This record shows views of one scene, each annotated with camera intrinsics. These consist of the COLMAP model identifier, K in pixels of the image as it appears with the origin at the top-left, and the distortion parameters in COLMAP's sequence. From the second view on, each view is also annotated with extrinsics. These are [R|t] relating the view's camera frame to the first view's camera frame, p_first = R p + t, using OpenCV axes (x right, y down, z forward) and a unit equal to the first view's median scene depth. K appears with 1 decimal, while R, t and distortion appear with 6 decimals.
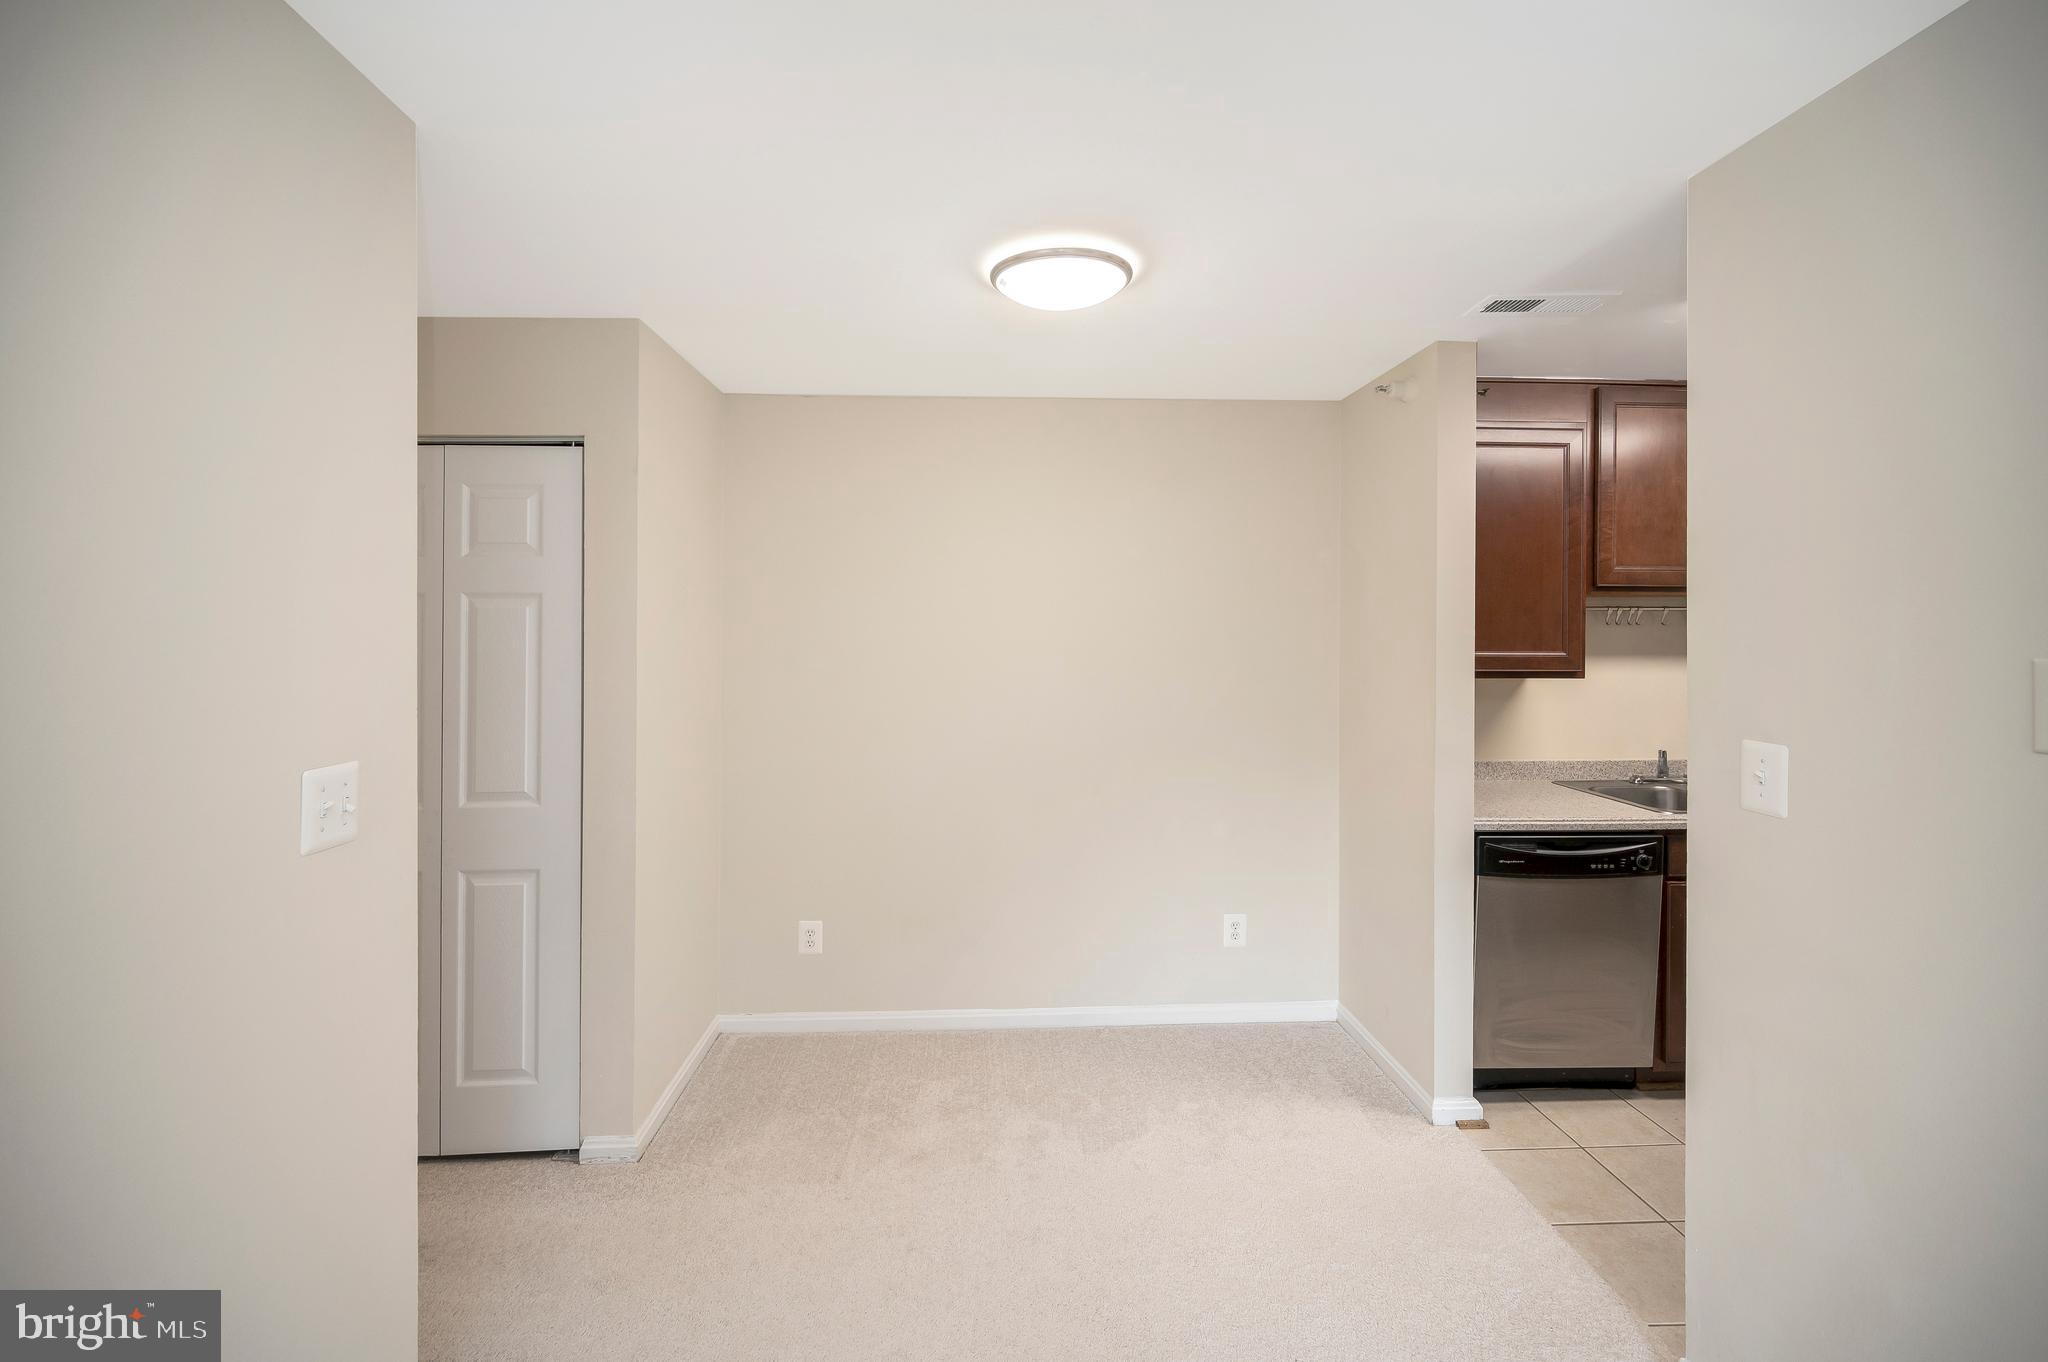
lens RADIAL K [[836.7, 0, 1023.5], [0, 836.7, 632.5], [0, 0, 1]] dist [-0.000713, -0.000209]
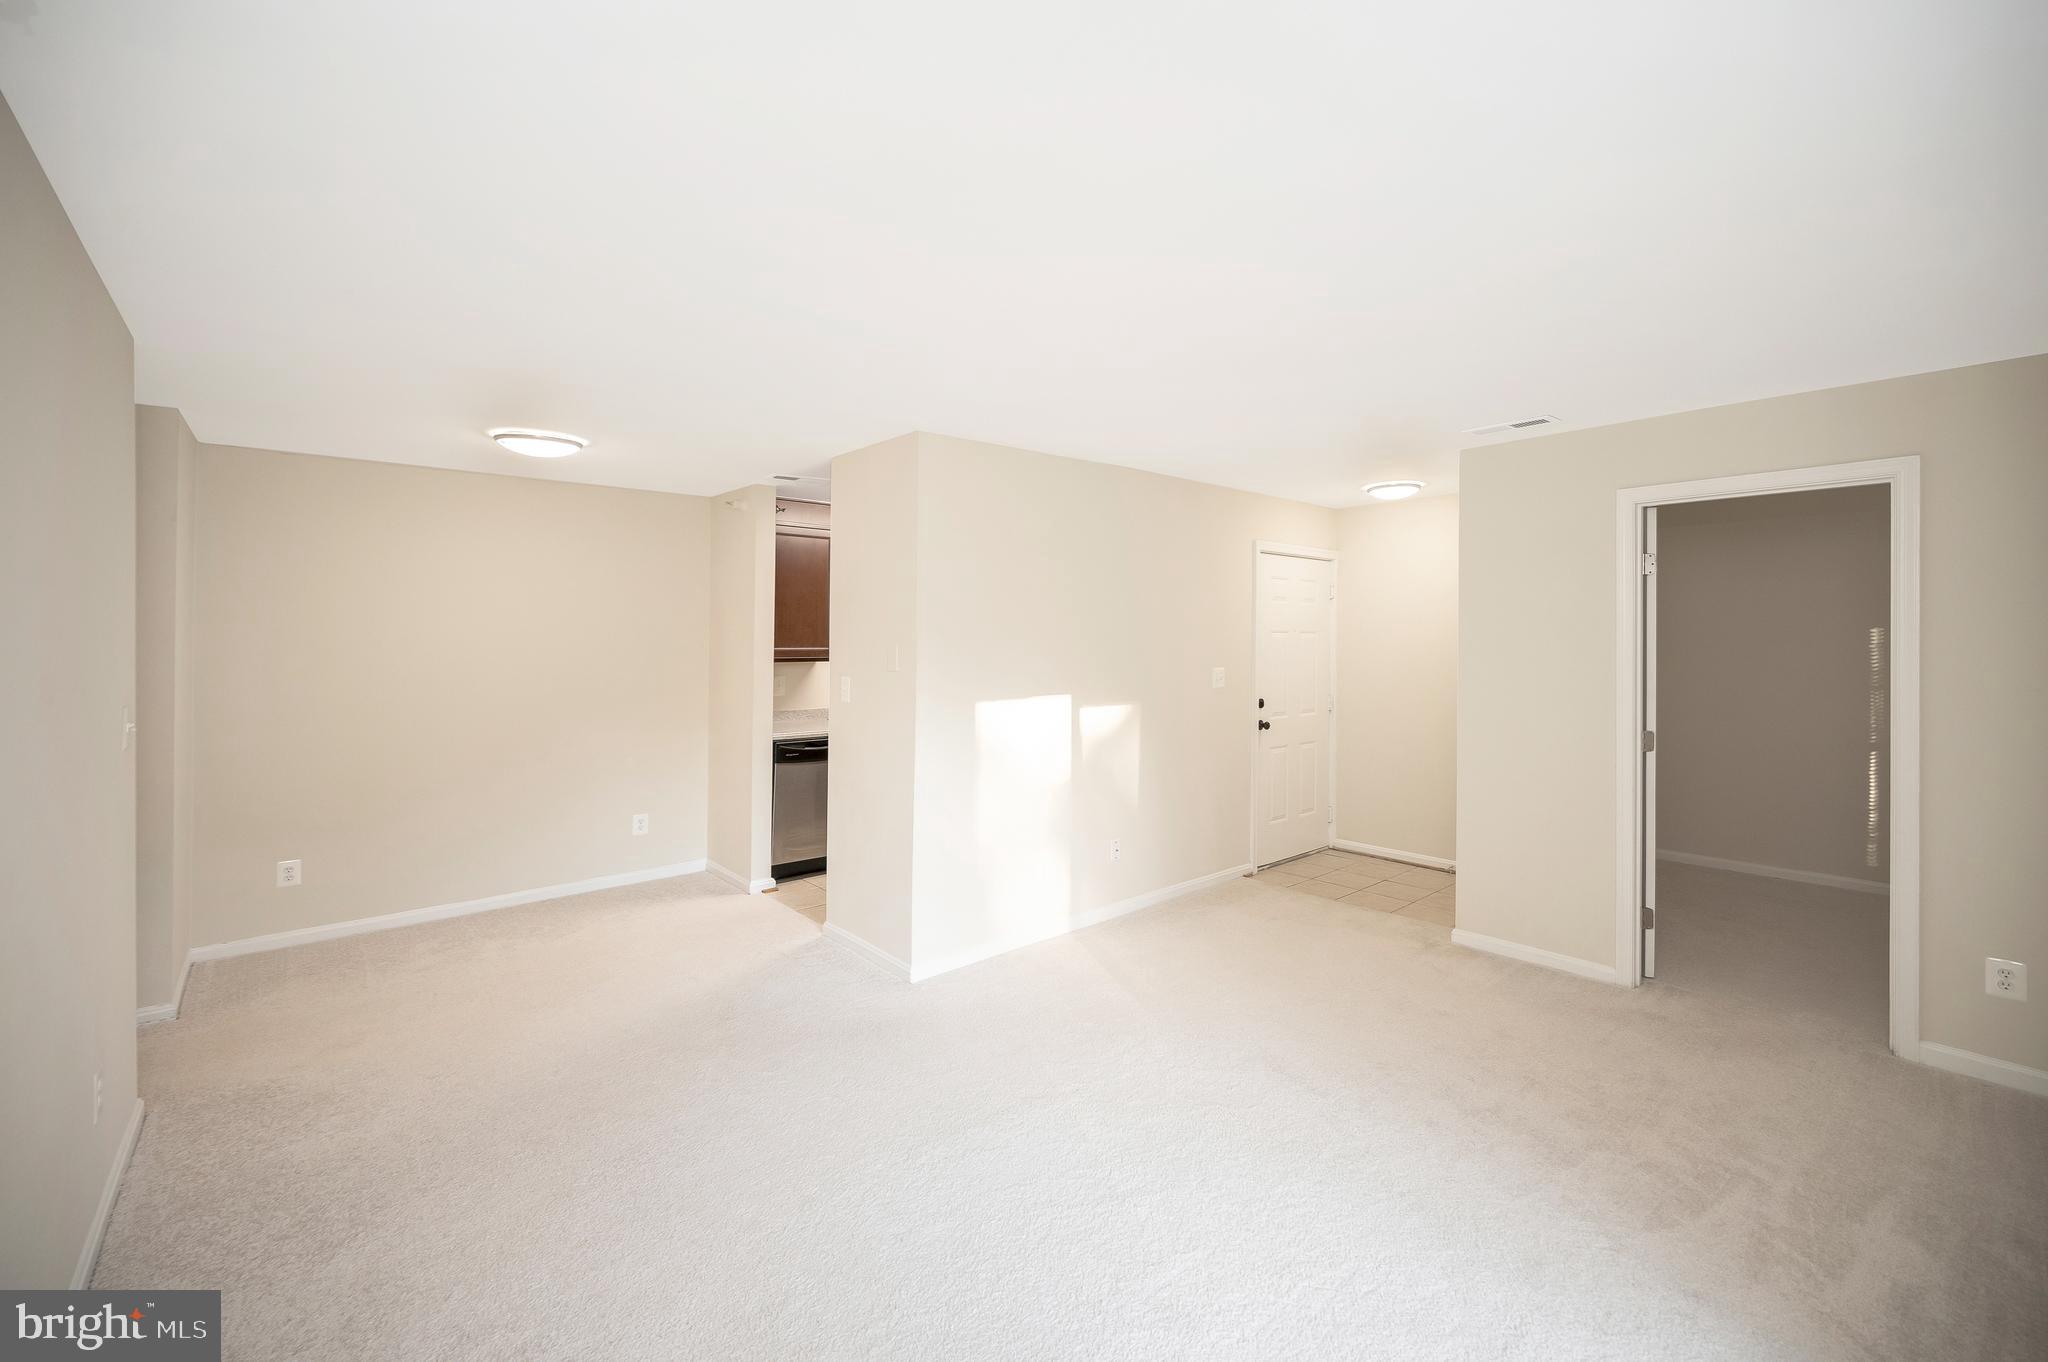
lens RADIAL K [[836.7, 0, 1023.5], [0, 836.7, 632.5], [0, 0, 1]] dist [-0.000713, -0.000209]
pose [[0.785382, 0.005962, 0.618983, -0.195753], [-0.001559, 0.999969, -0.007654, 0.001518], [-0.619010, 0.005046, 0.785367, -0.845959]]
